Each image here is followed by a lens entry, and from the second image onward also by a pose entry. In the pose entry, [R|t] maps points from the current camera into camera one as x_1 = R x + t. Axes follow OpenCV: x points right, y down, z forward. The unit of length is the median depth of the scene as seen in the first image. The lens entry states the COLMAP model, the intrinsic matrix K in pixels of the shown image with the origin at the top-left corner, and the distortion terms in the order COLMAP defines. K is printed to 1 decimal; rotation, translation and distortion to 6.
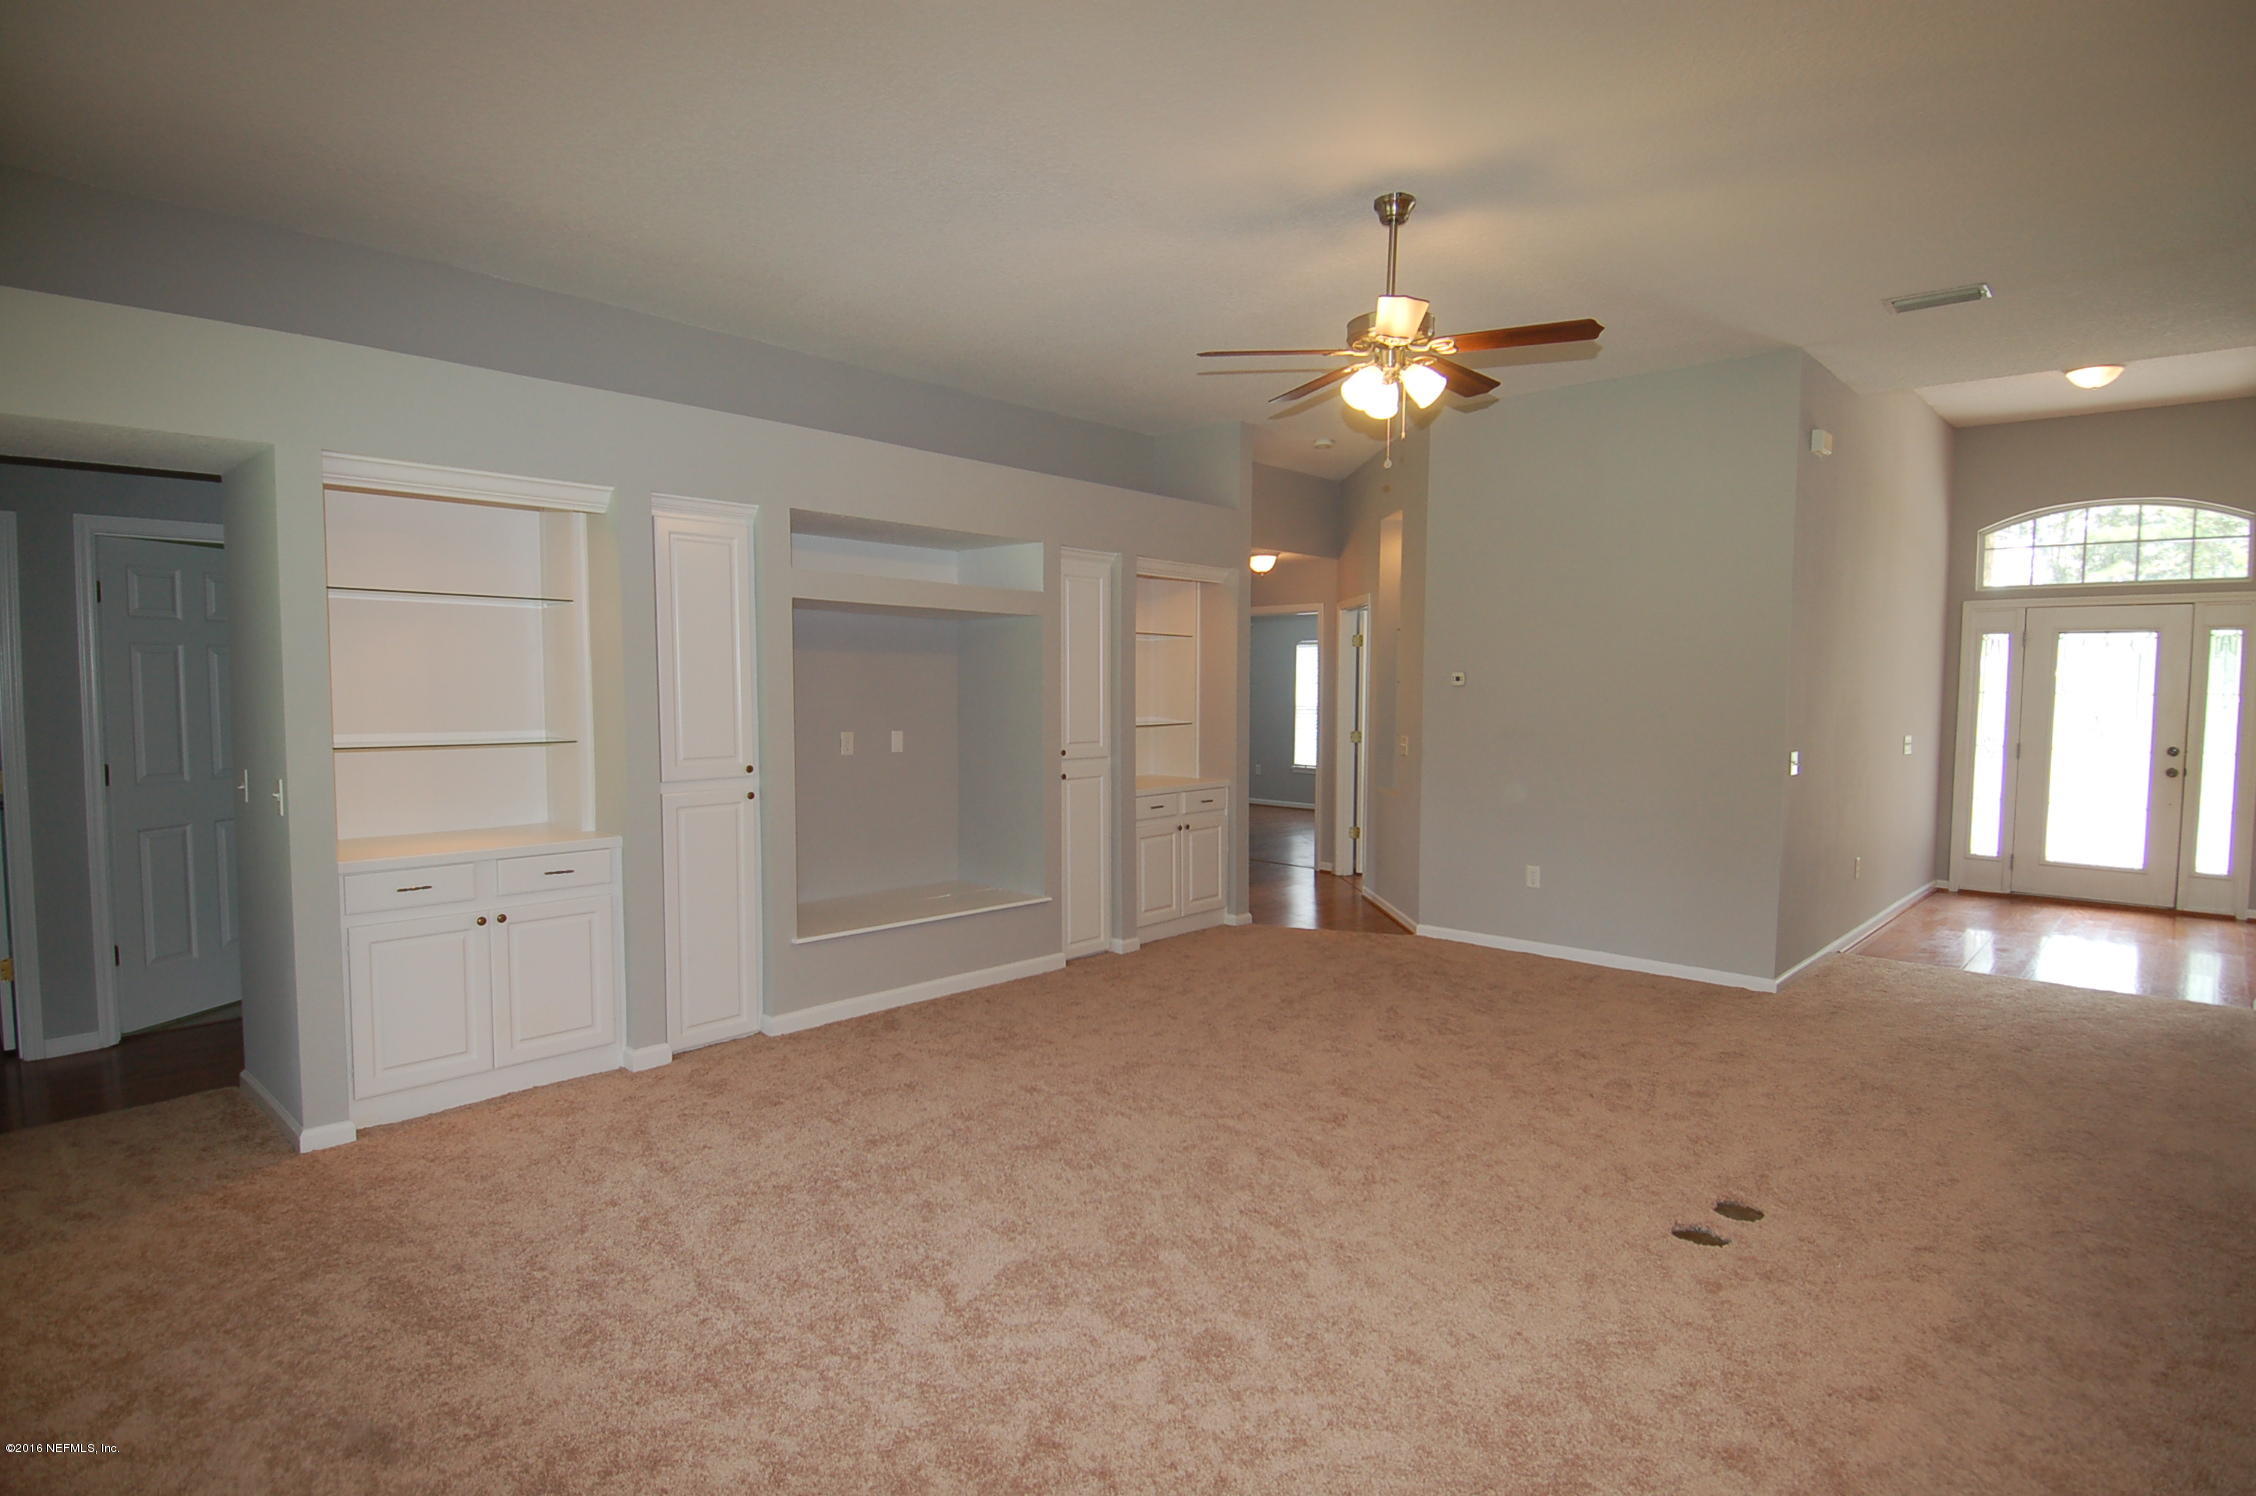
lens RADIAL K [[1191.1, 0, 1114.4], [0, 1191.1, 752.9], [0, 0, 1]] dist [0.066280, 0.000048]
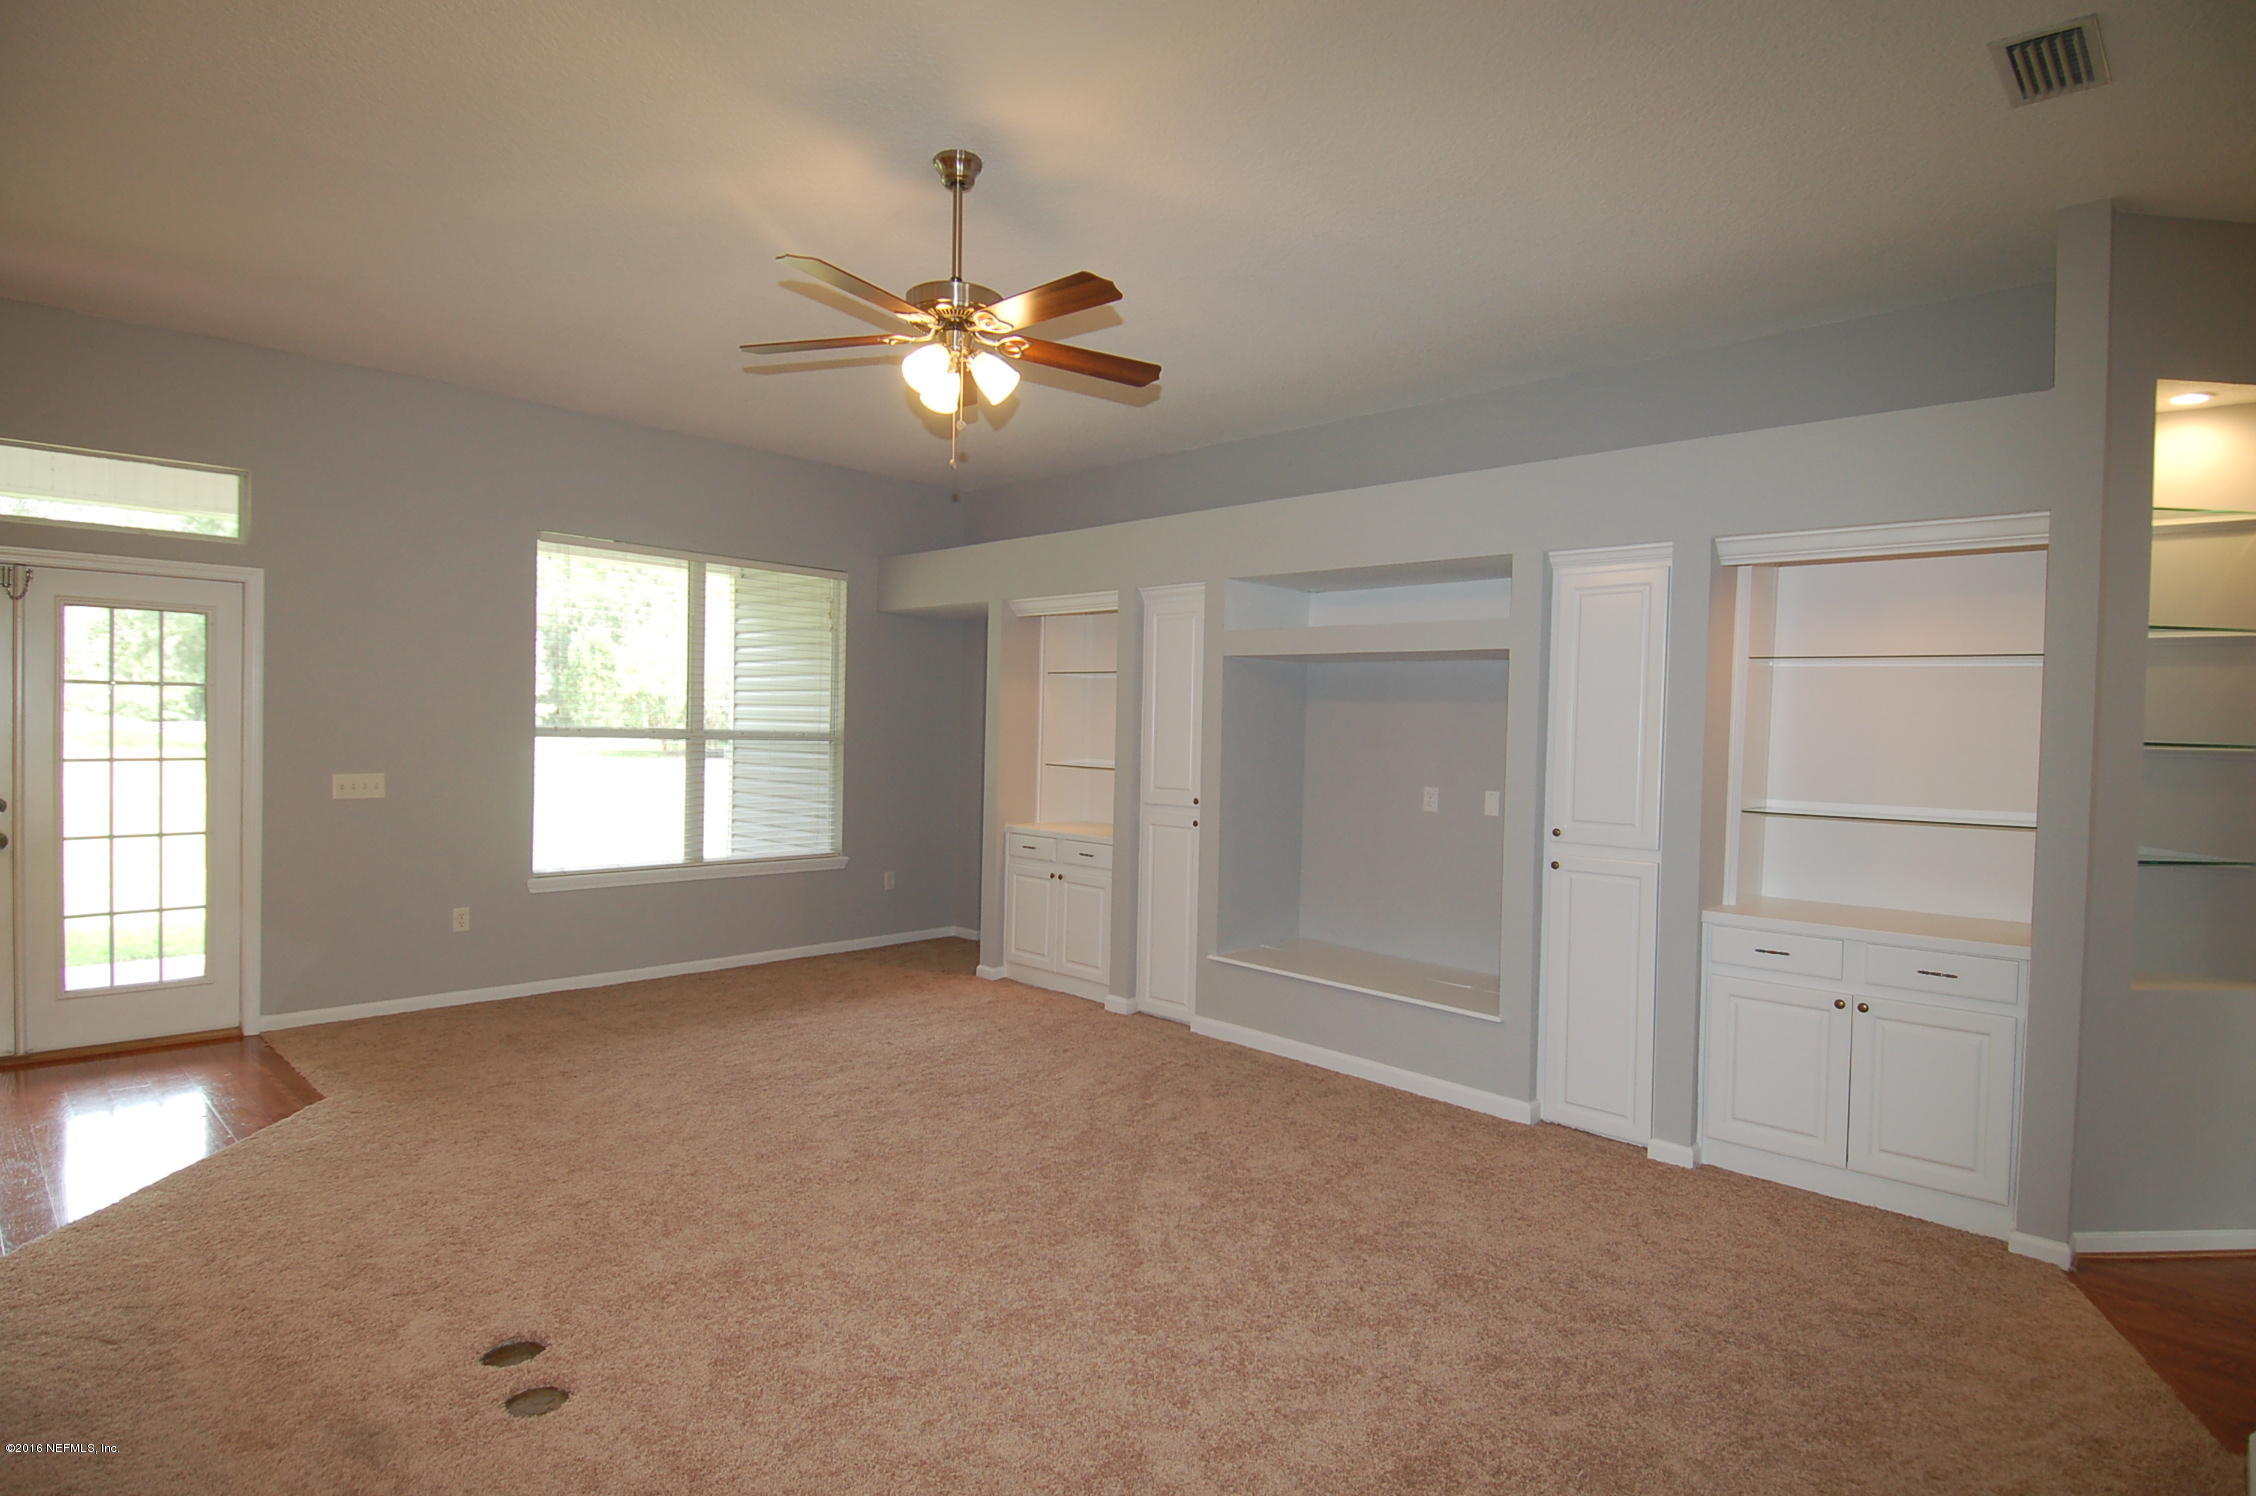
lens RADIAL K [[1191.1, 0, 1114.4], [0, 1191.1, 752.9], [0, 0, 1]] dist [0.066280, 0.000048]
pose [[-0.047392, 0.013897, -0.998780, 0.880014], [-0.081622, 0.996506, 0.017738, -0.048944], [0.995536, 0.082363, -0.046092, 0.956399]]
